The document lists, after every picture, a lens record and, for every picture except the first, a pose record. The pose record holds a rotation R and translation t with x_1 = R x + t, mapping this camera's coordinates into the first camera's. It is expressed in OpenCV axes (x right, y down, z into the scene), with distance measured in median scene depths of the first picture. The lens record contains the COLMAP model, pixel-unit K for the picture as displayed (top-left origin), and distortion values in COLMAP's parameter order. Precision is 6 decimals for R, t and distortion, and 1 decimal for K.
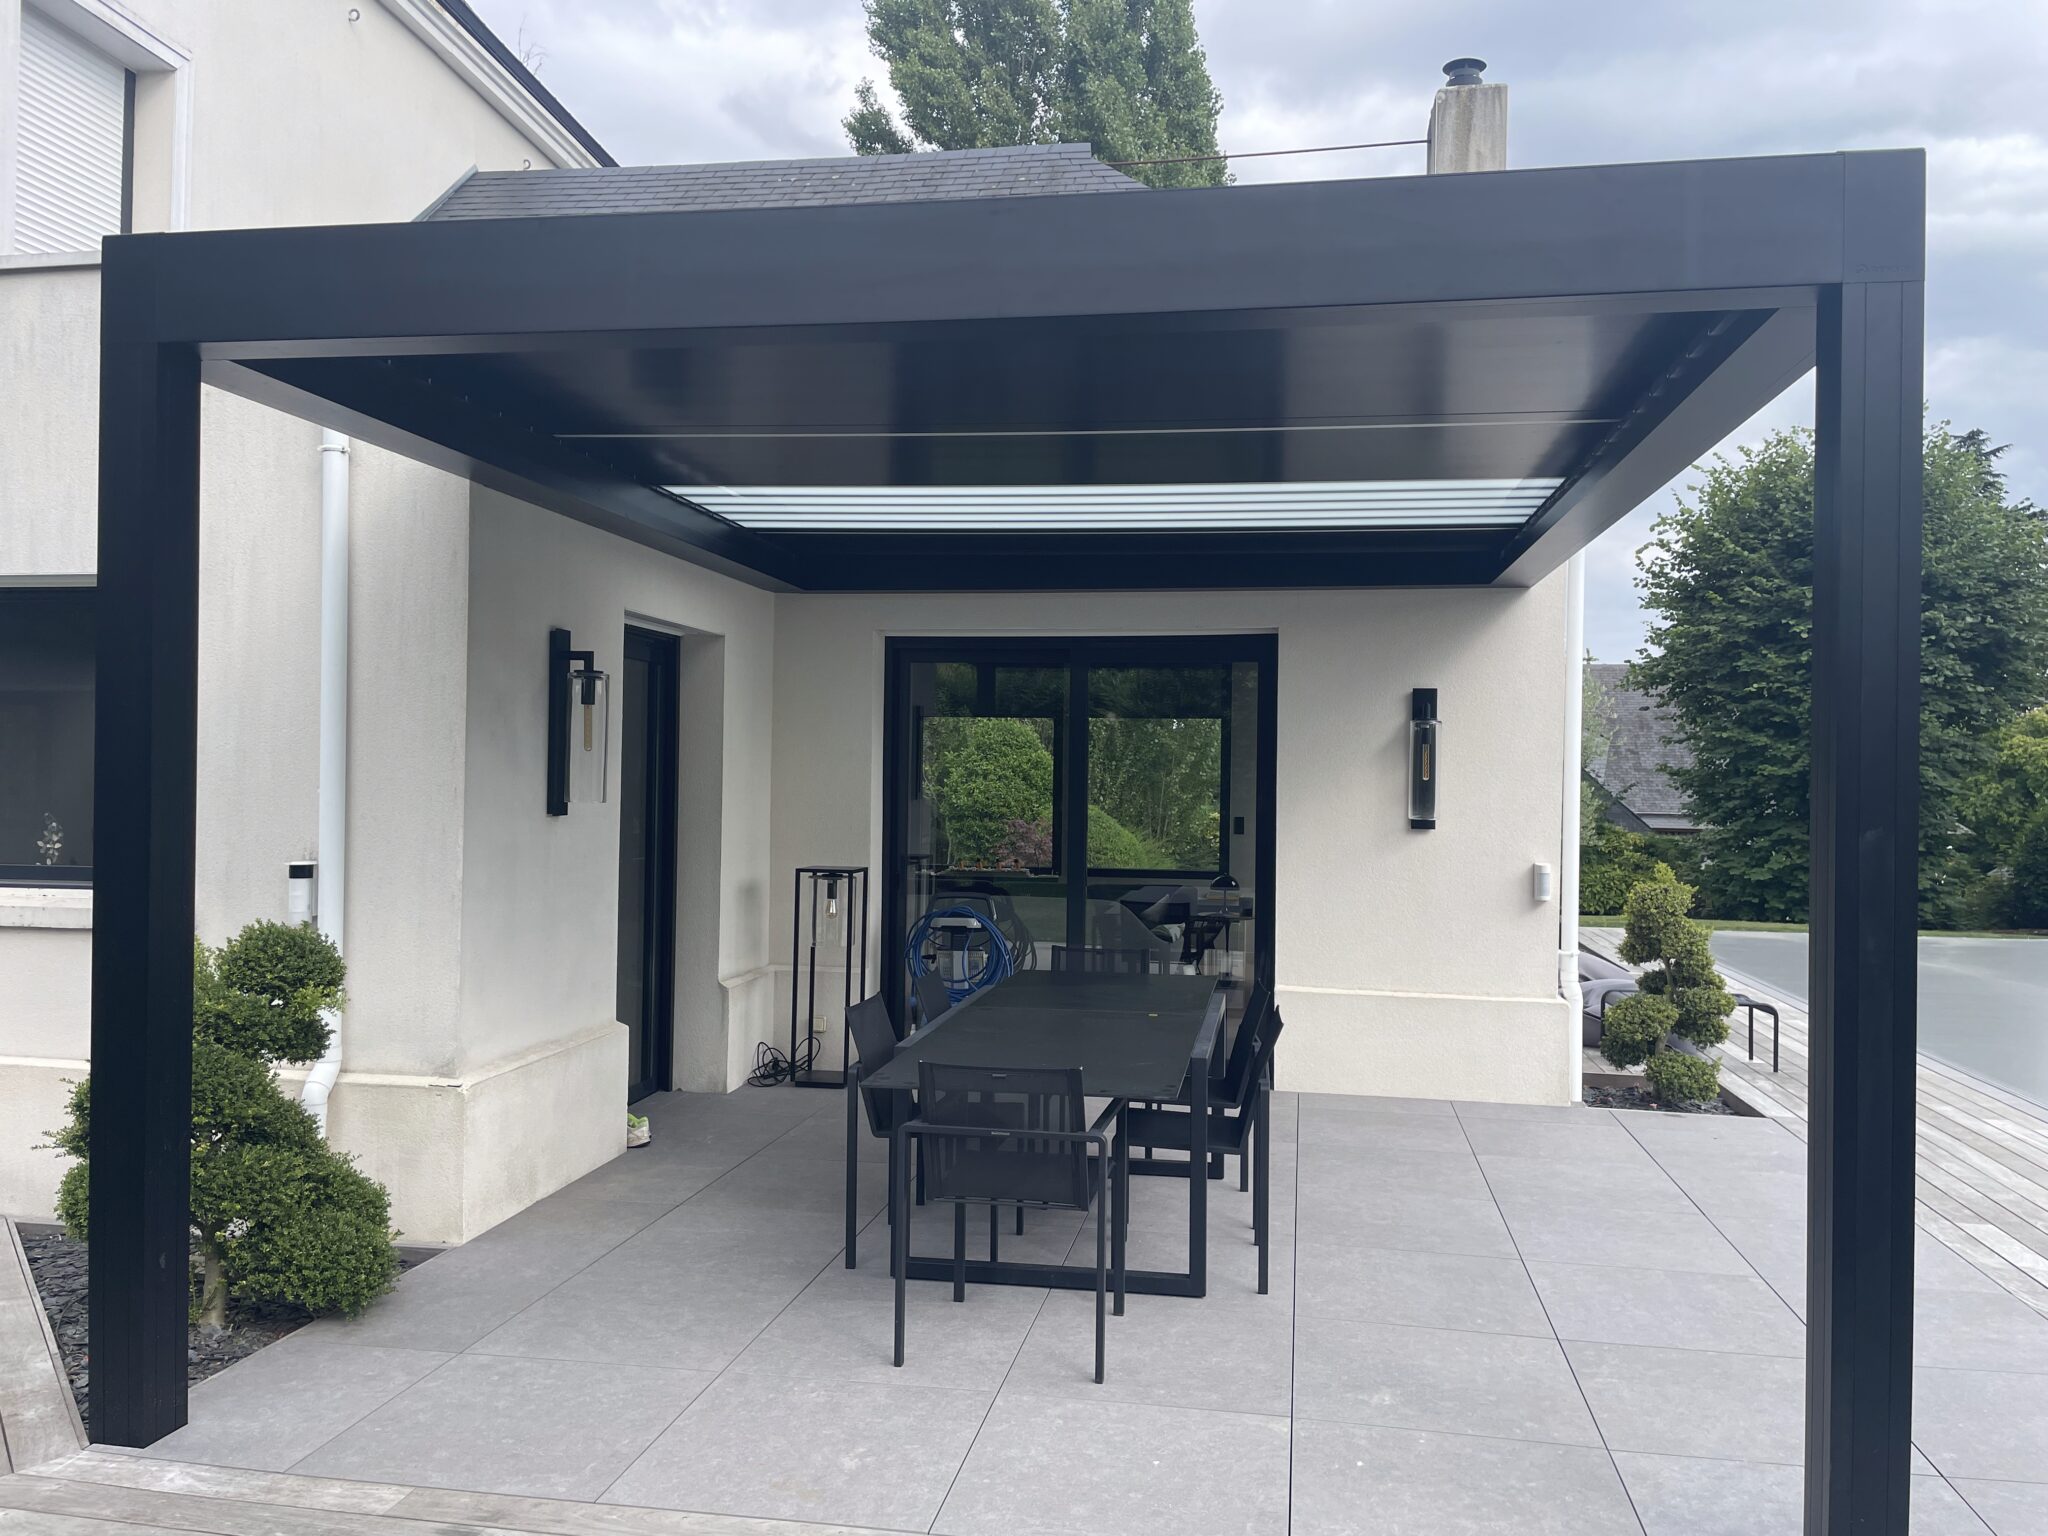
lens RADIAL K [[1560.4, 0, 1058.1], [0, 1560.4, 776.9], [0, 0, 1]] dist [0.096428, -0.125099]
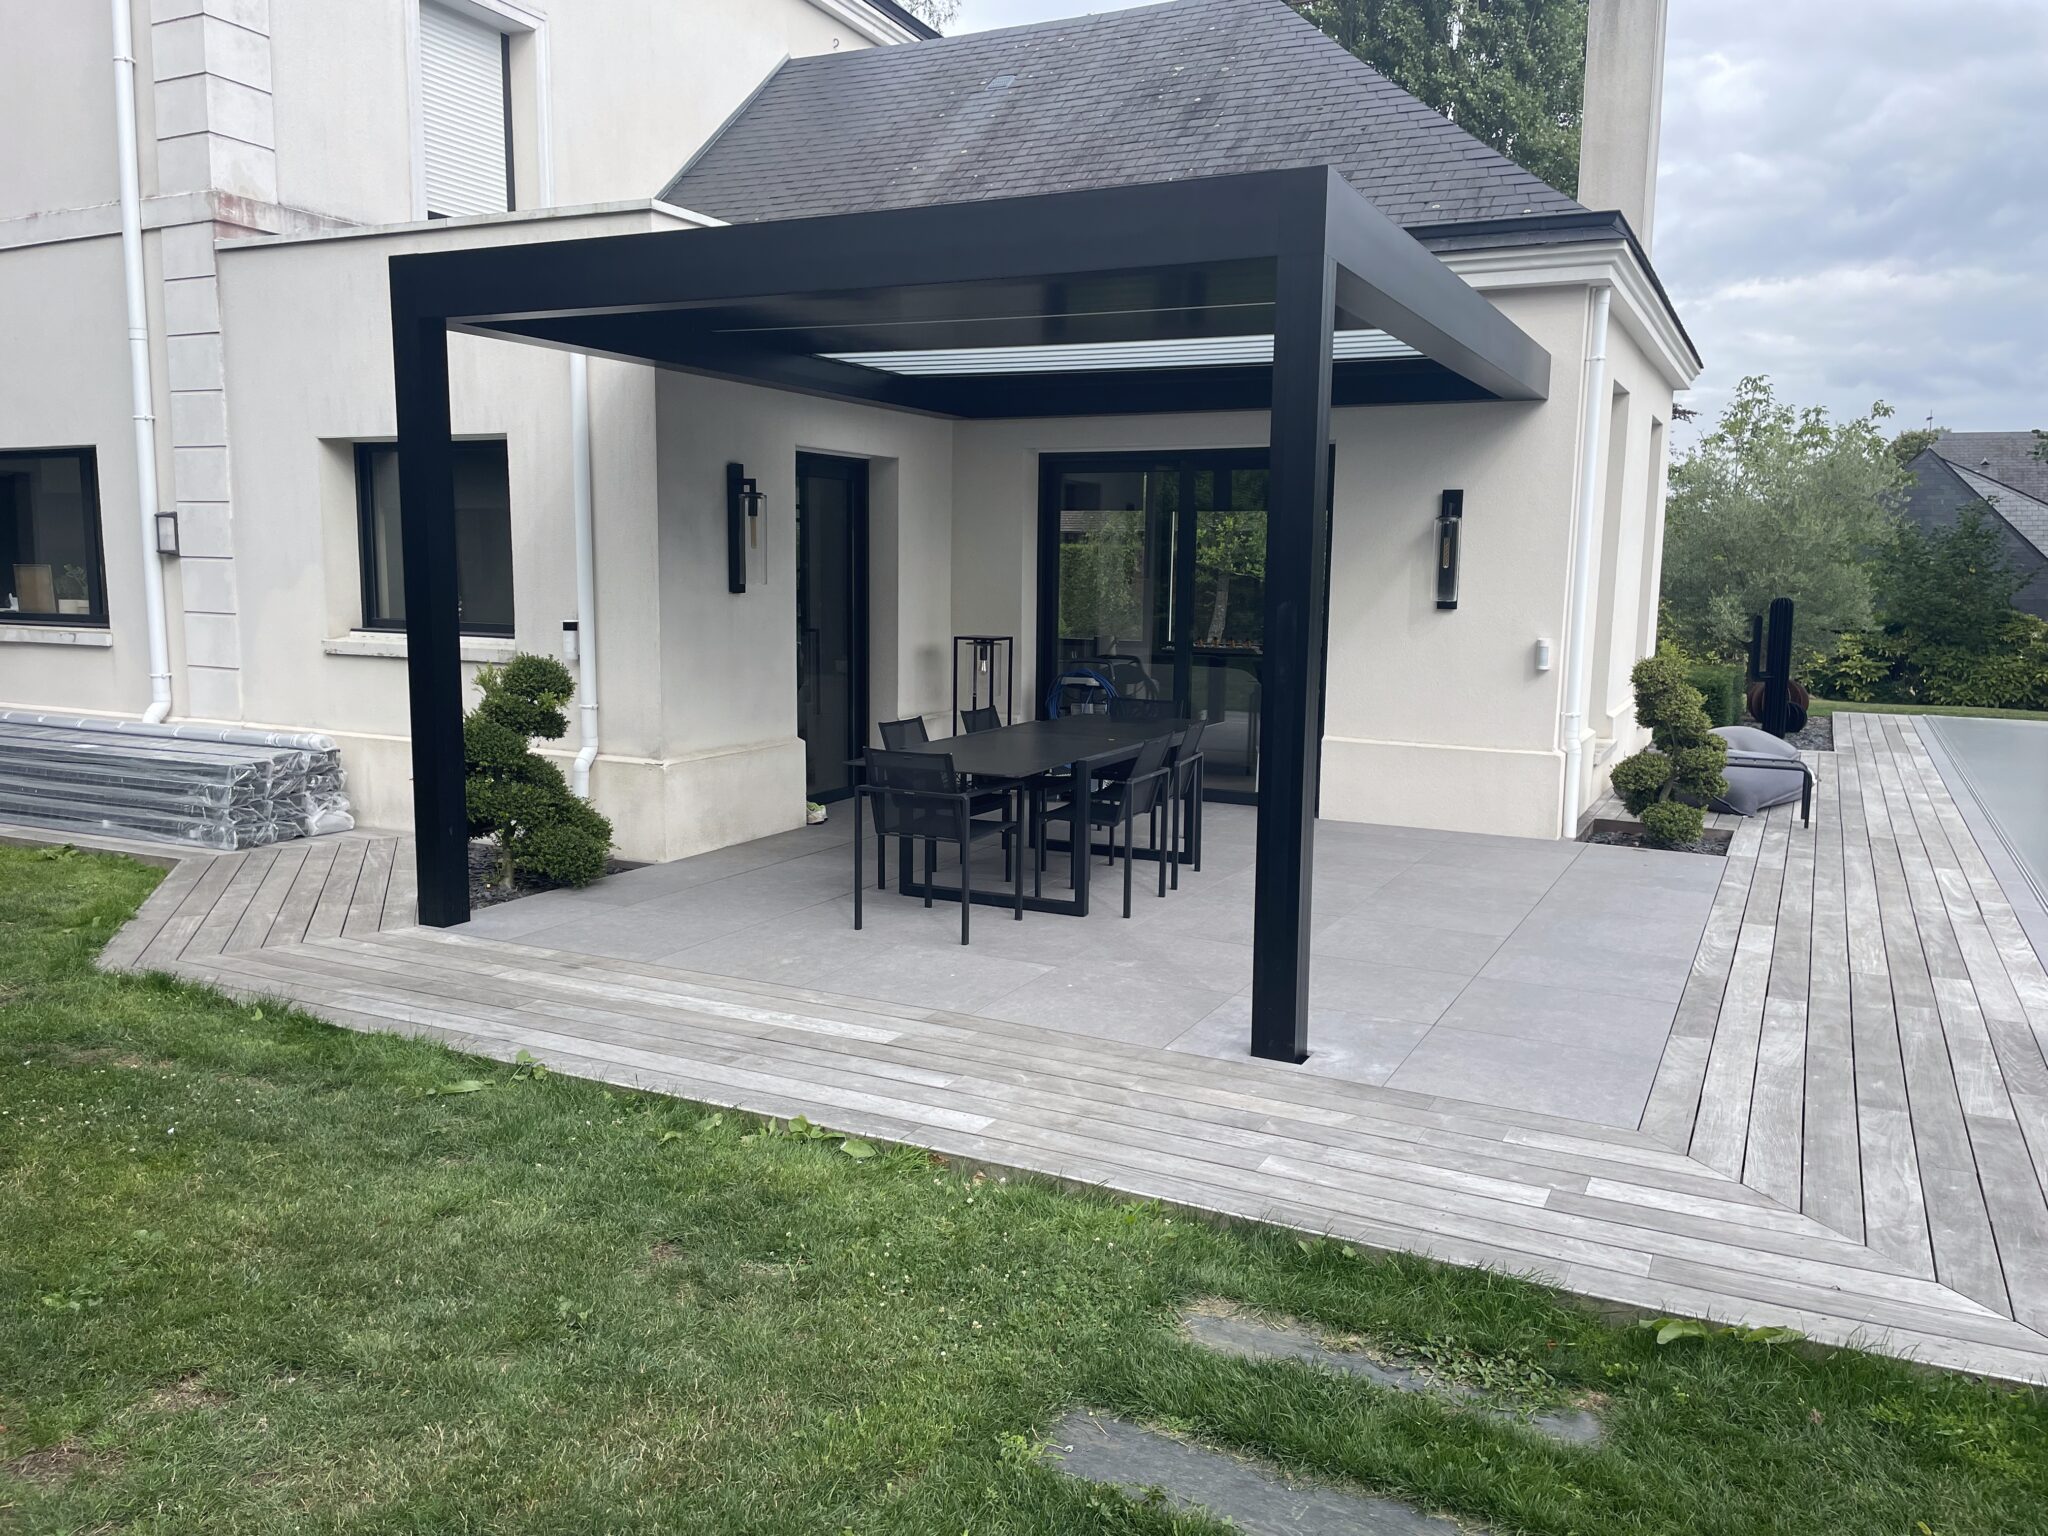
lens RADIAL K [[1569.4, 0, 1043.0], [0, 1569.4, 767.0], [0, 0, 1]] dist [0.116184, -0.165484]
pose [[0.955910, 0.037619, -0.291242, 0.435393], [0.000224, 0.991667, 0.128826, -0.004582], [0.293661, -0.123211, 0.947936, -0.373146]]
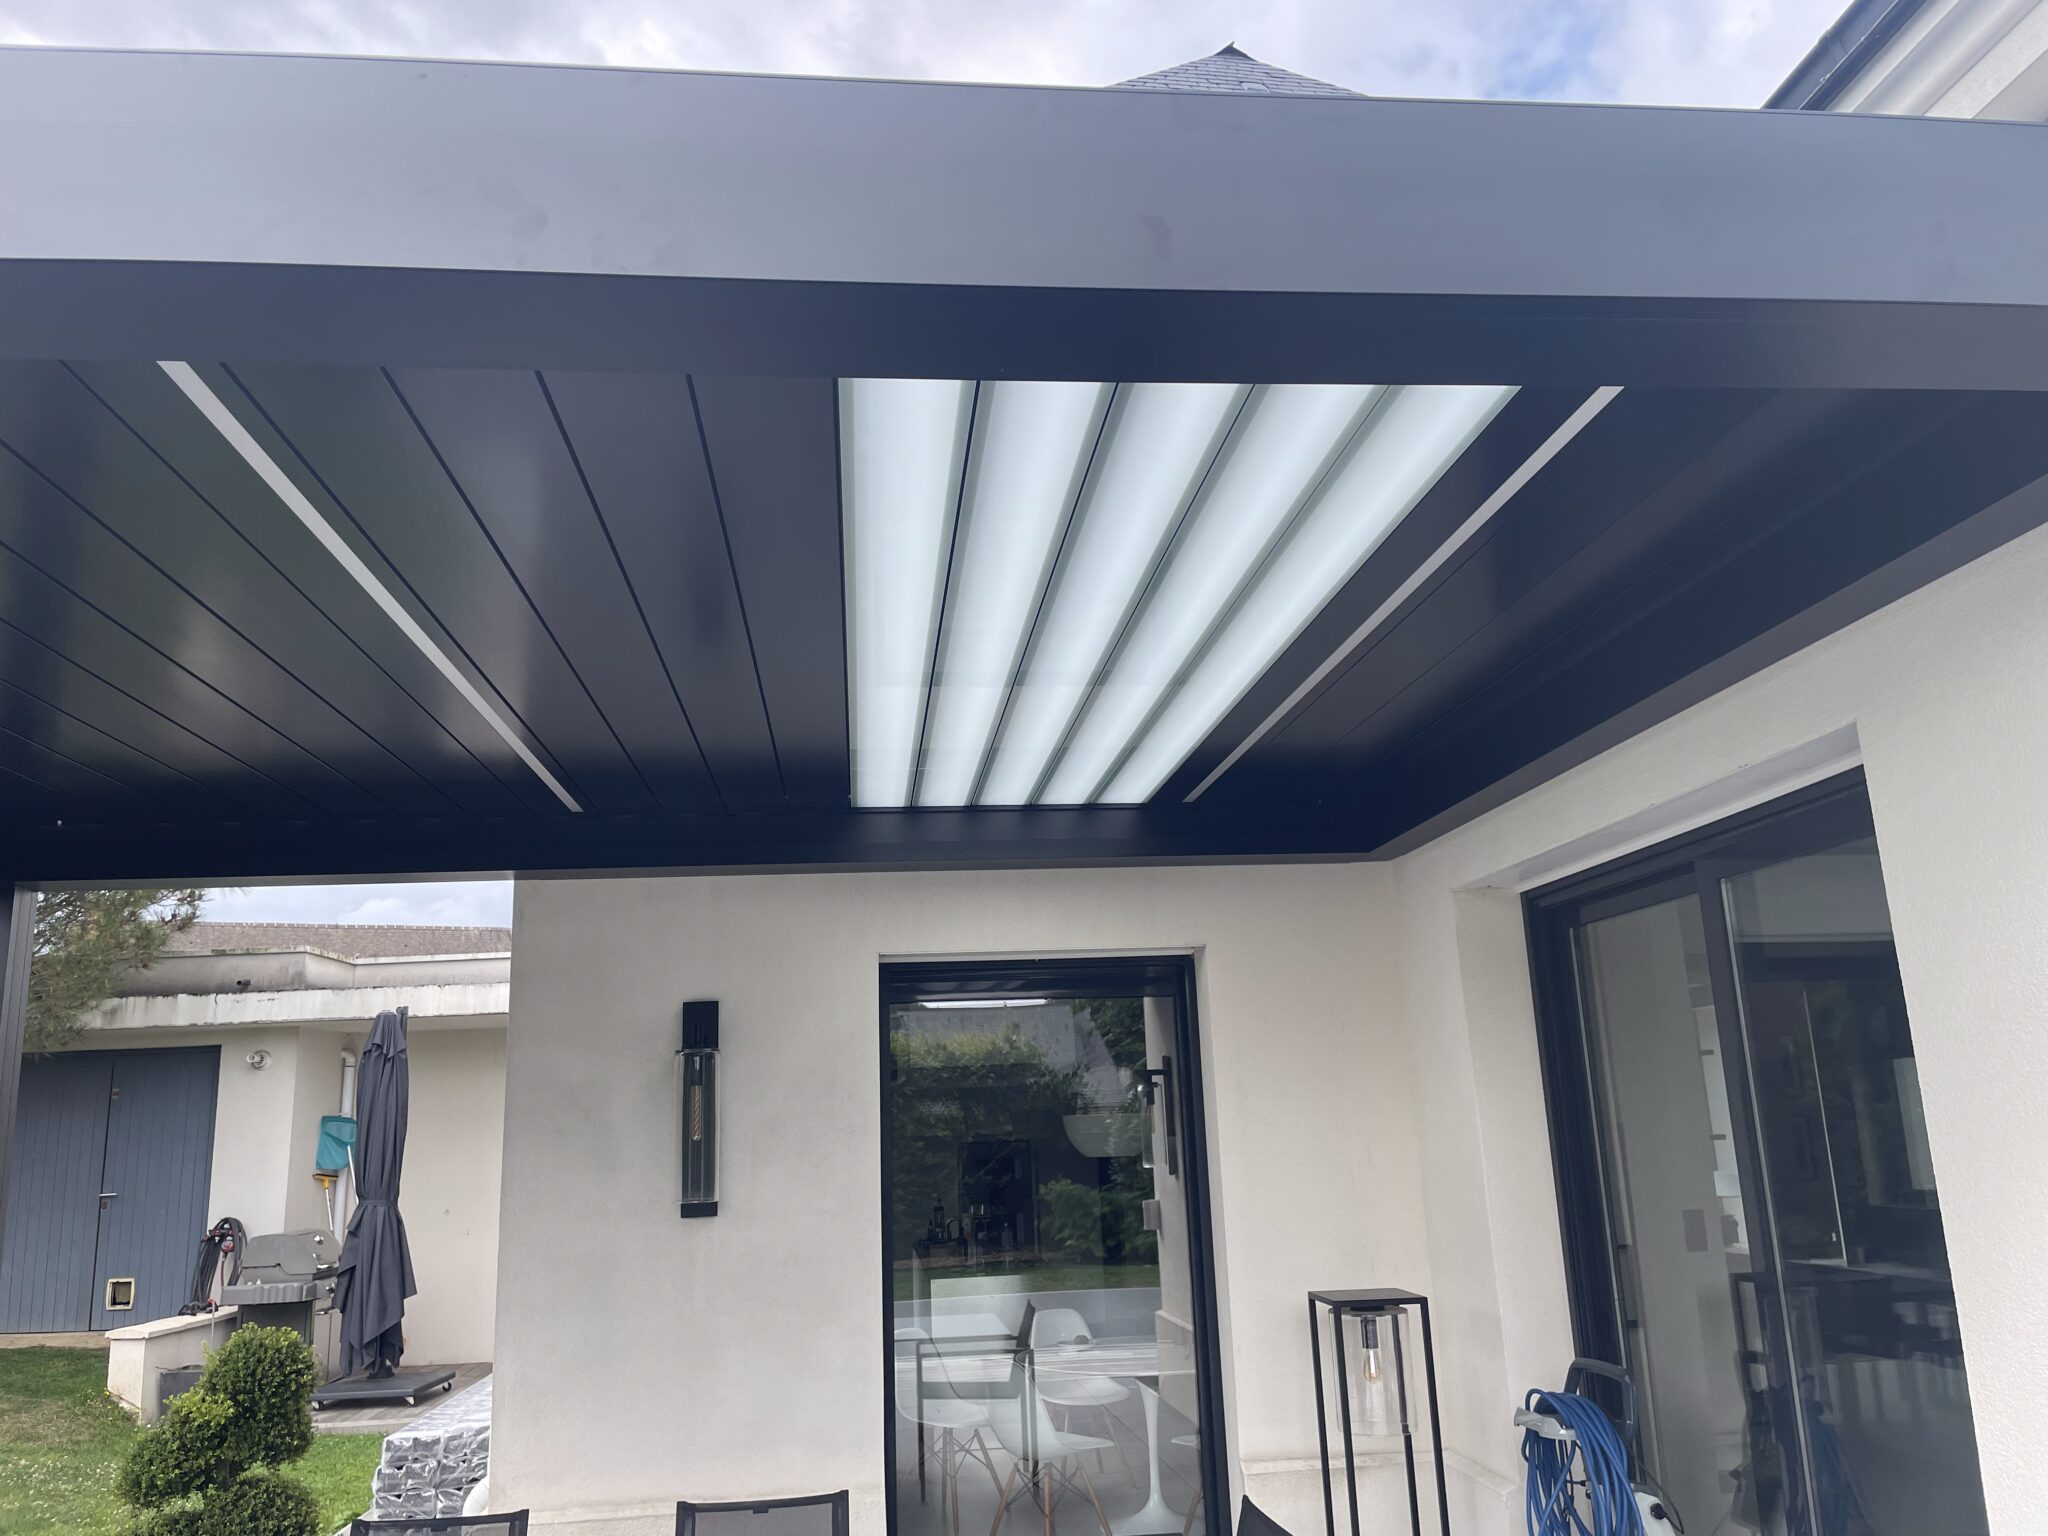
lens RADIAL K [[1543.0, 0, 1022.3], [0, 1543.0, 746.2], [0, 0, 1]] dist [0.086340, -0.117241]
pose [[0.254759, -0.259864, -0.931433, 0.656834], [0.044289, 0.965340, -0.257211, 0.002939], [0.965990, 0.024275, 0.257439, 1.051510]]
